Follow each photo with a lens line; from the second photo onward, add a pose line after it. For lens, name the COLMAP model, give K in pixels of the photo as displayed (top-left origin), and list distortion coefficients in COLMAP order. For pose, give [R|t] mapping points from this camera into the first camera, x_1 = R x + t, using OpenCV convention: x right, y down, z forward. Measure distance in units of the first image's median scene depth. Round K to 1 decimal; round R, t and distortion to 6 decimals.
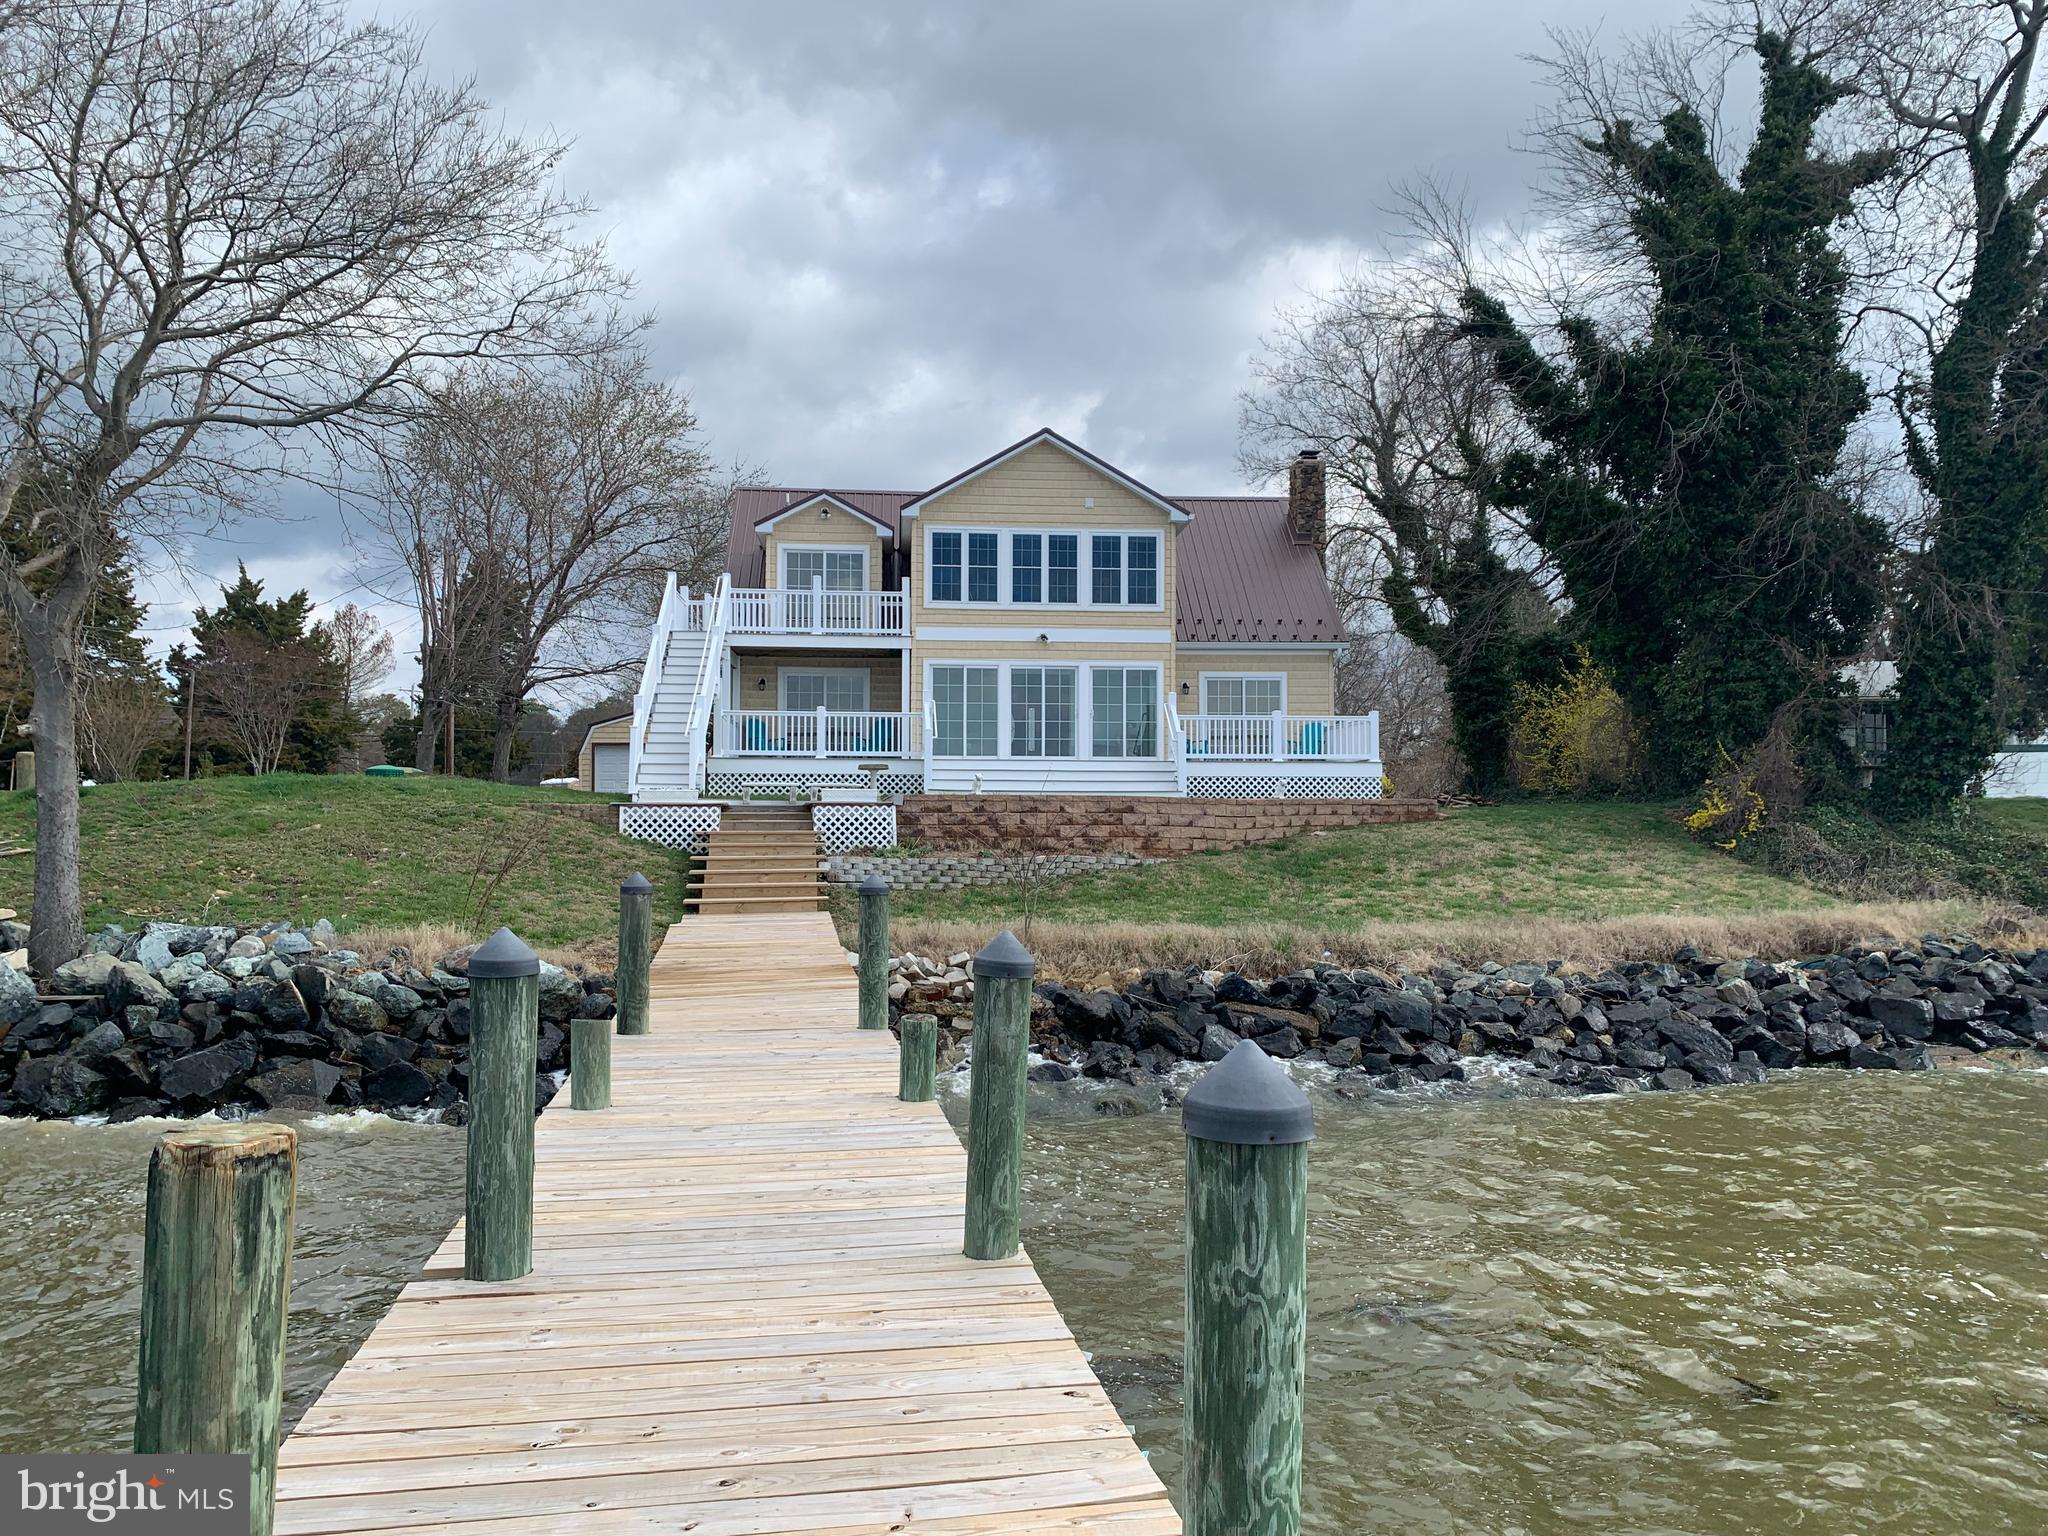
lens RADIAL K [[1569.5, 0, 1025.7], [0, 1569.5, 764.3], [0, 0, 1]] dist [0.029046, -0.006937]
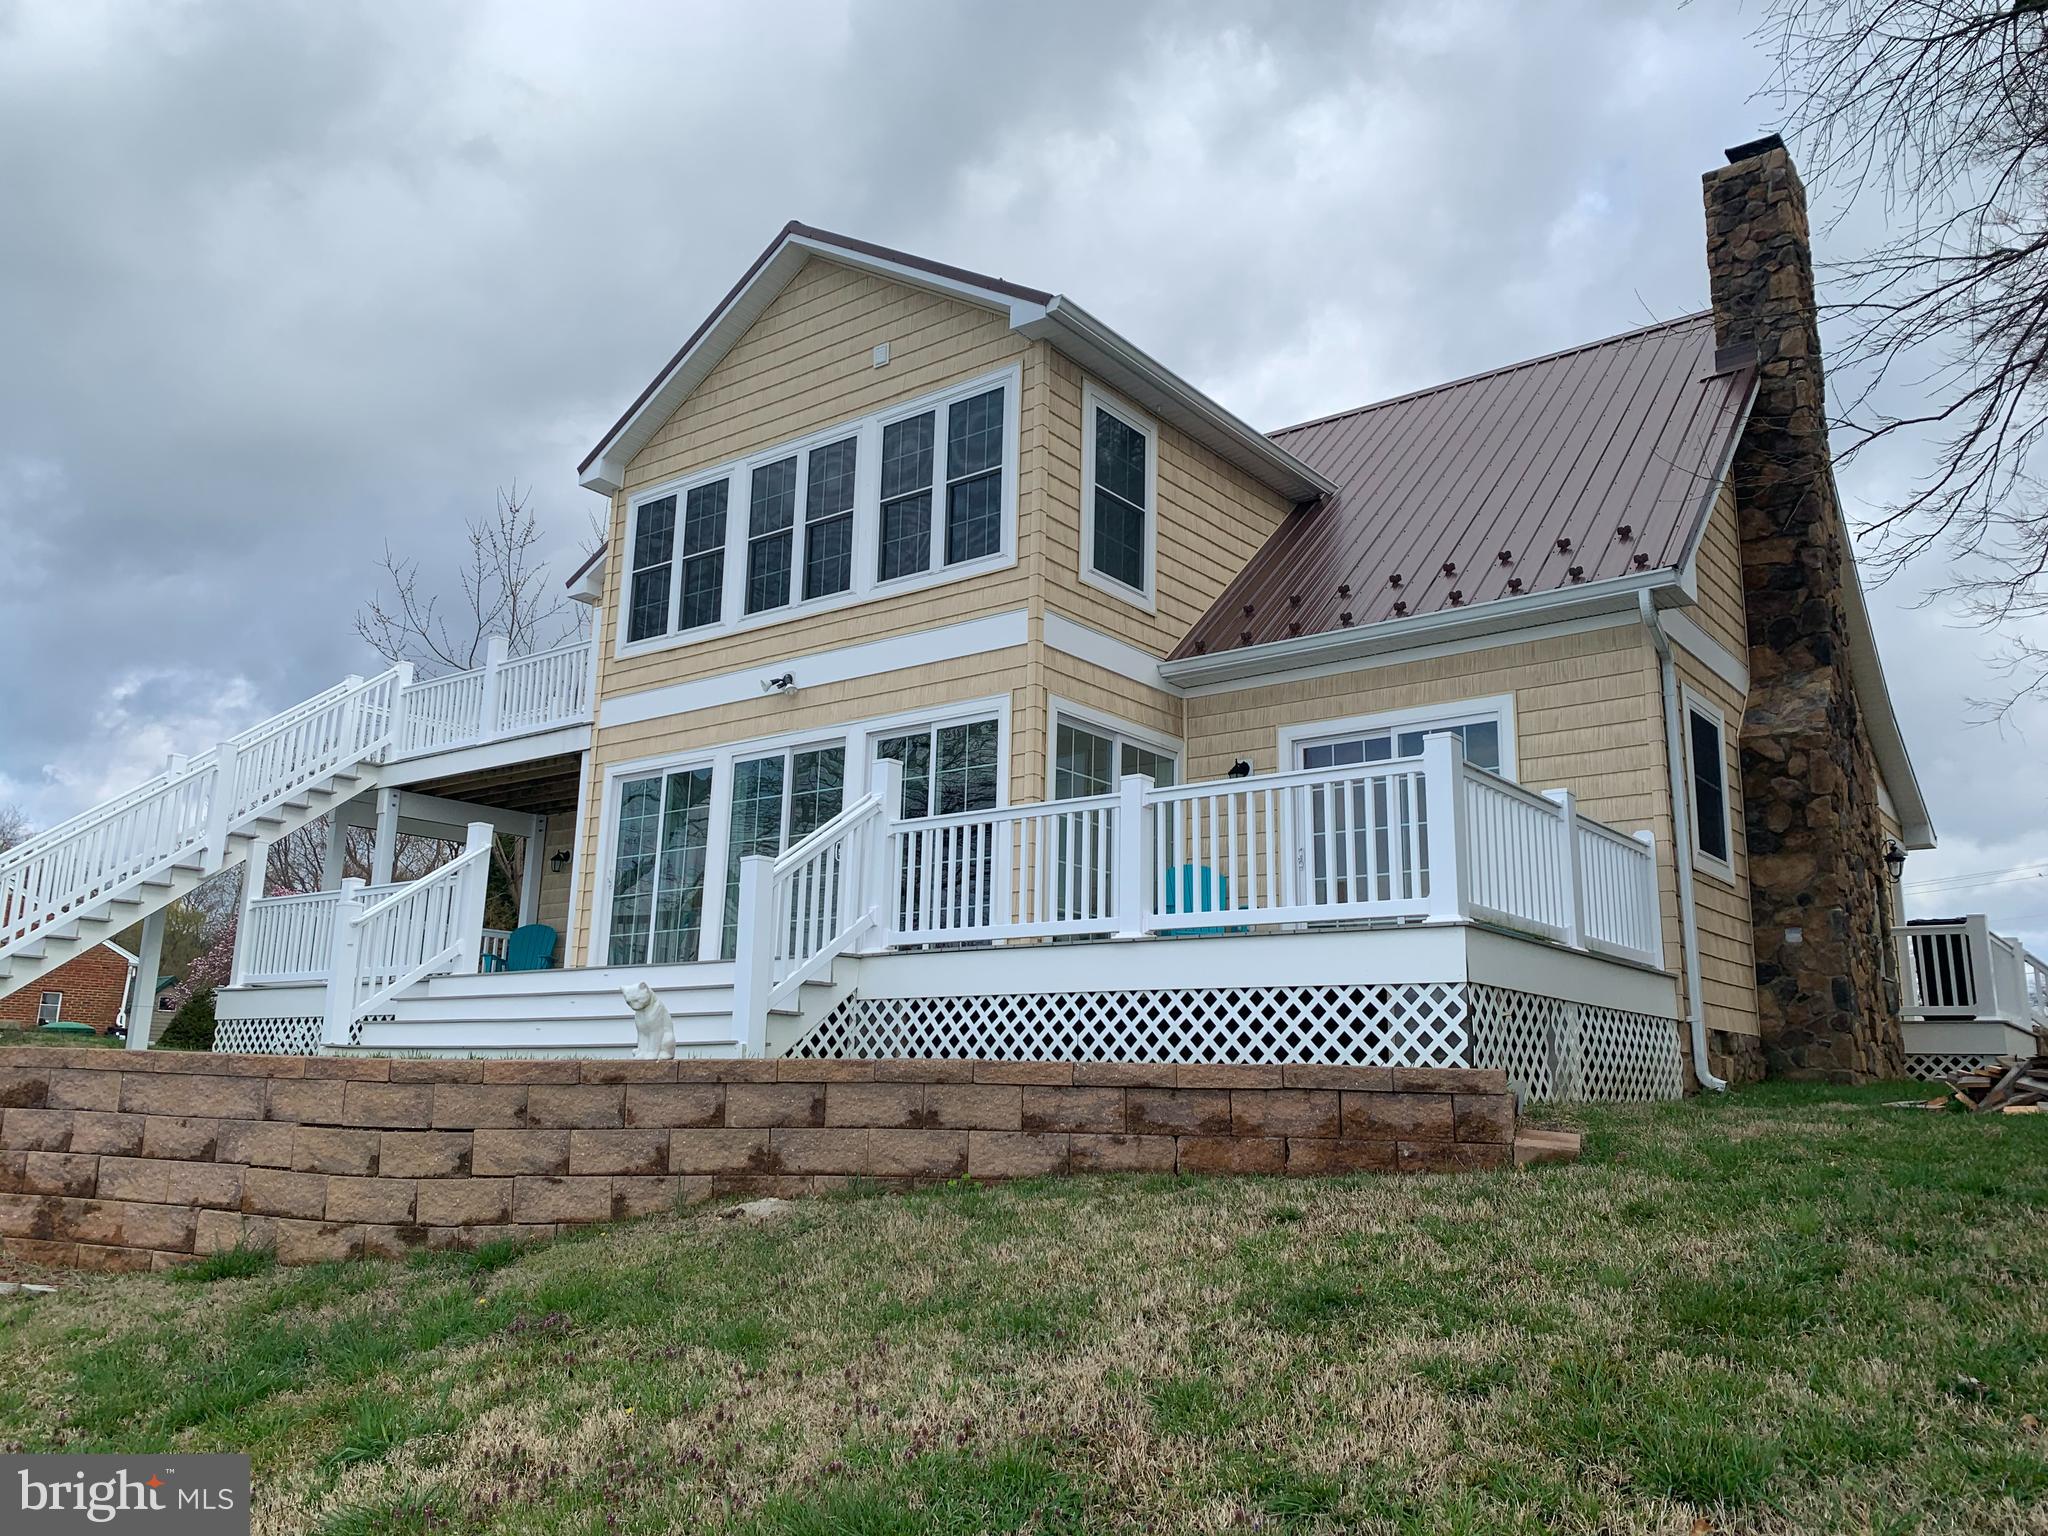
lens RADIAL K [[1569.5, 0, 1026.1], [0, 1569.5, 764.7], [0, 0, 1]] dist [0.029046, -0.006937]
pose [[0.723179, -0.132019, -0.677926, 0.343756], [0.007821, 0.983064, -0.183098, 0.019340], [0.690617, 0.127111, 0.711963, 0.748596]]
